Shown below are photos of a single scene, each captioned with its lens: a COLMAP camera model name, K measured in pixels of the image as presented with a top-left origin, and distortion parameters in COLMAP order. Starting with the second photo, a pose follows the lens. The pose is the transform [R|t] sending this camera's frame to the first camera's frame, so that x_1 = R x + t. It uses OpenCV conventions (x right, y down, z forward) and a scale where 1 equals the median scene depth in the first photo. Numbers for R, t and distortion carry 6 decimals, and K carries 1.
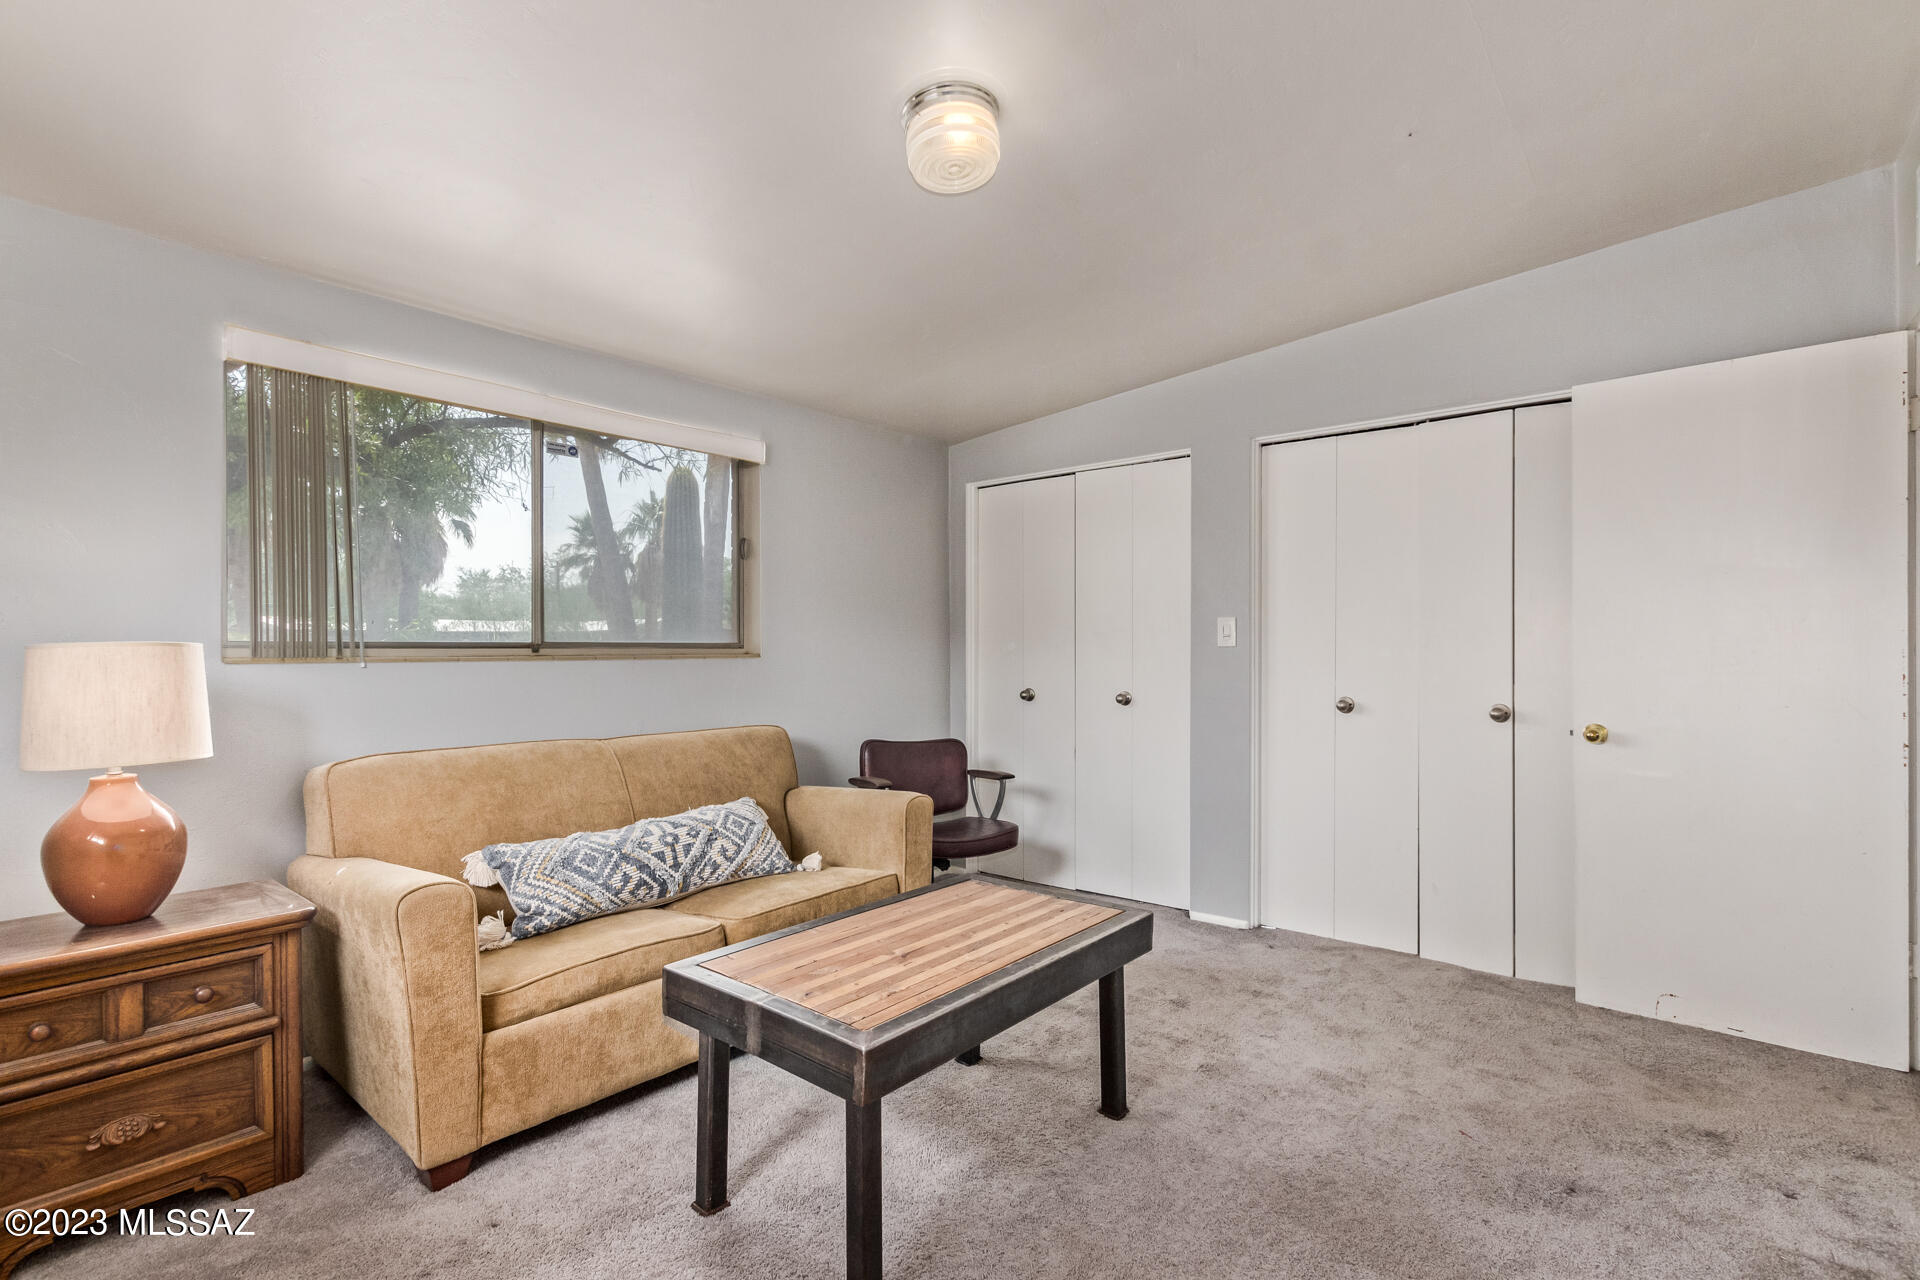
lens RADIAL K [[900.1, 0, 943.9], [0, 900.1, 643.9], [0, 0, 1]] dist [-0.002557, -0.000037]
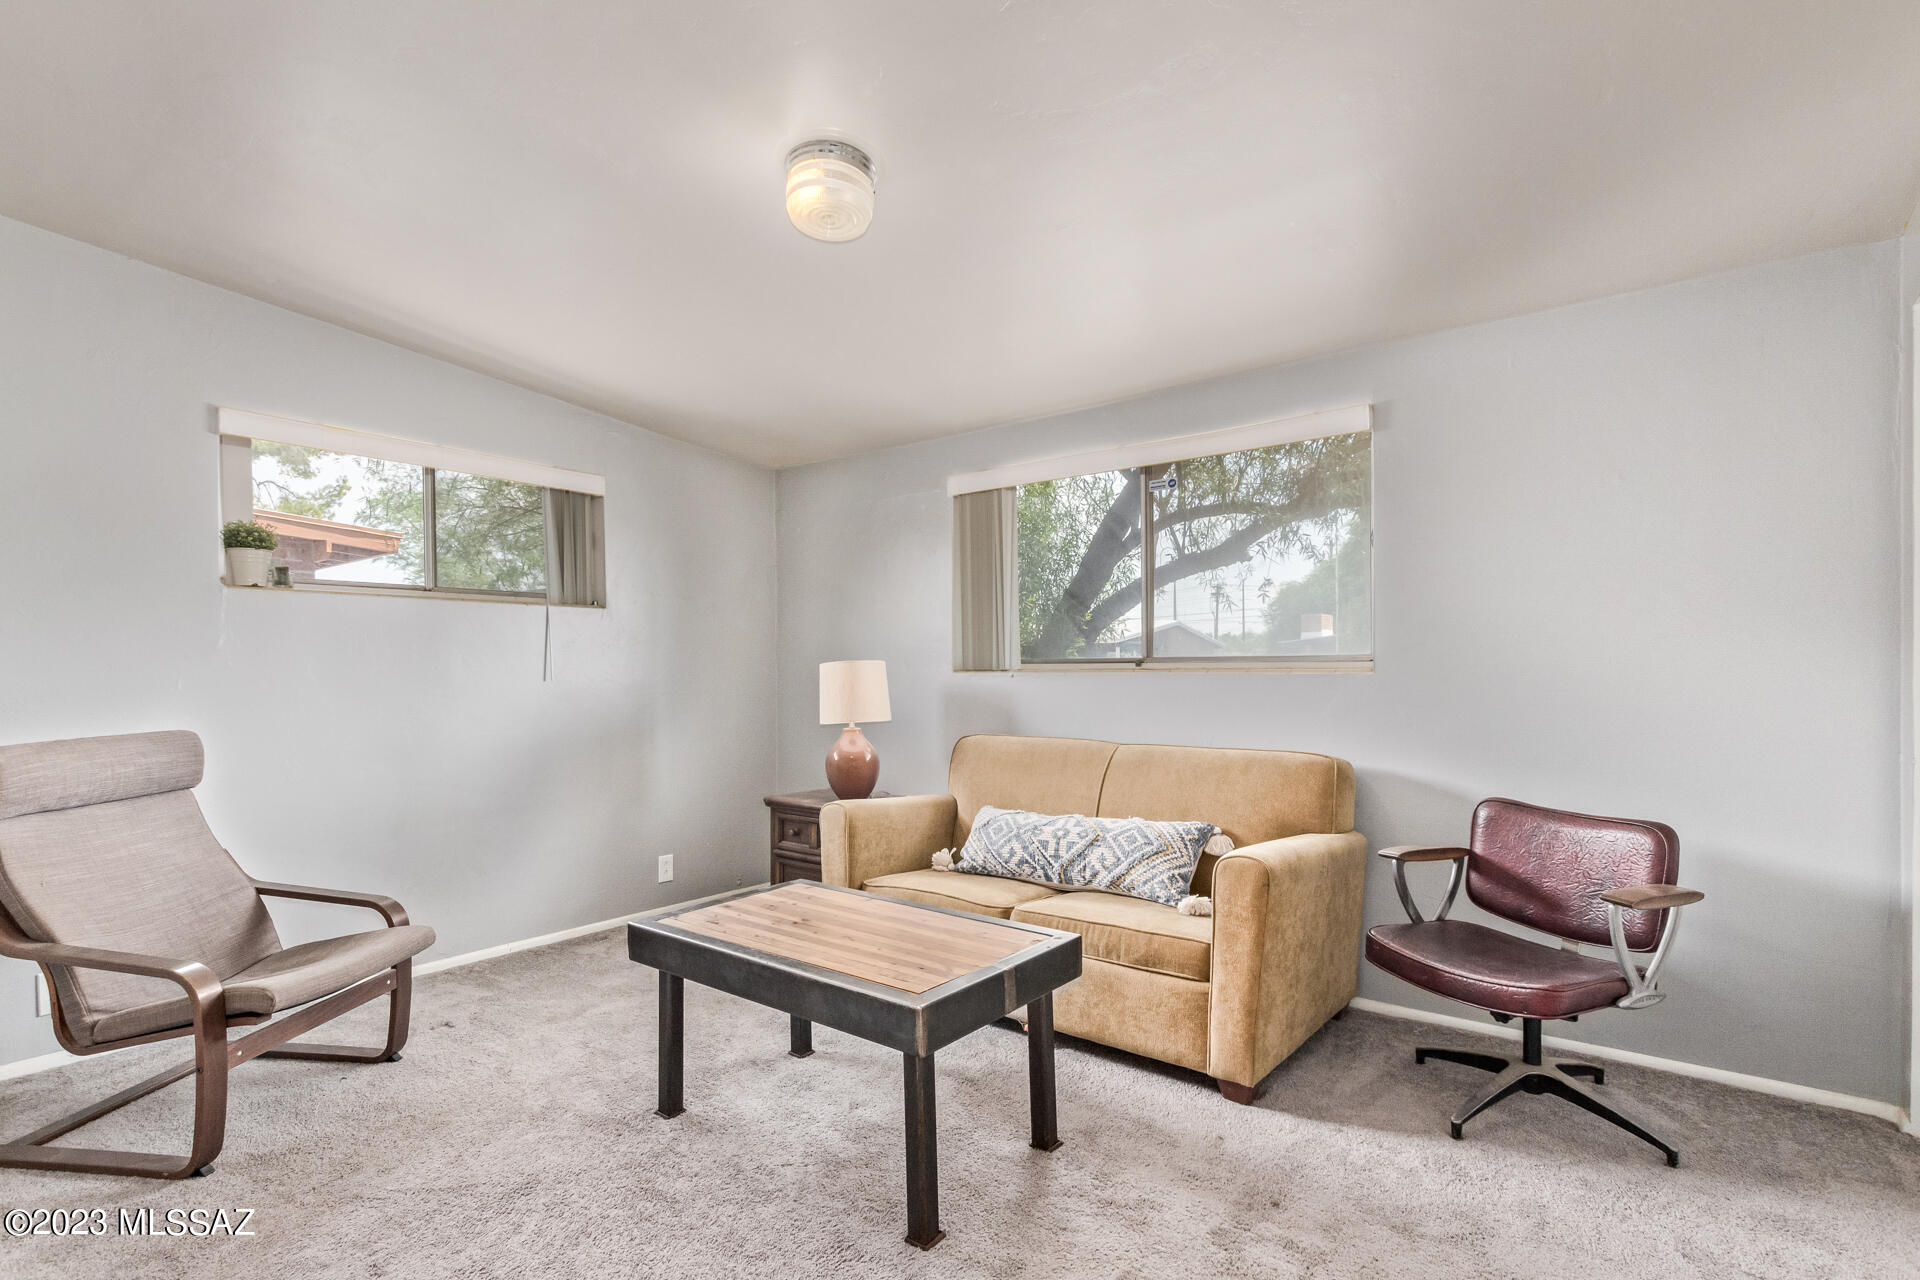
lens RADIAL K [[900.1, 0, 945.0], [0, 900.1, 657.4], [0, 0, 1]] dist [-0.002557, -0.000037]
pose [[0.034210, -0.009247, -0.999372, 0.819548], [0.012099, 0.999888, -0.008838, 0.005624], [0.999341, -0.011789, 0.034318, 0.821884]]
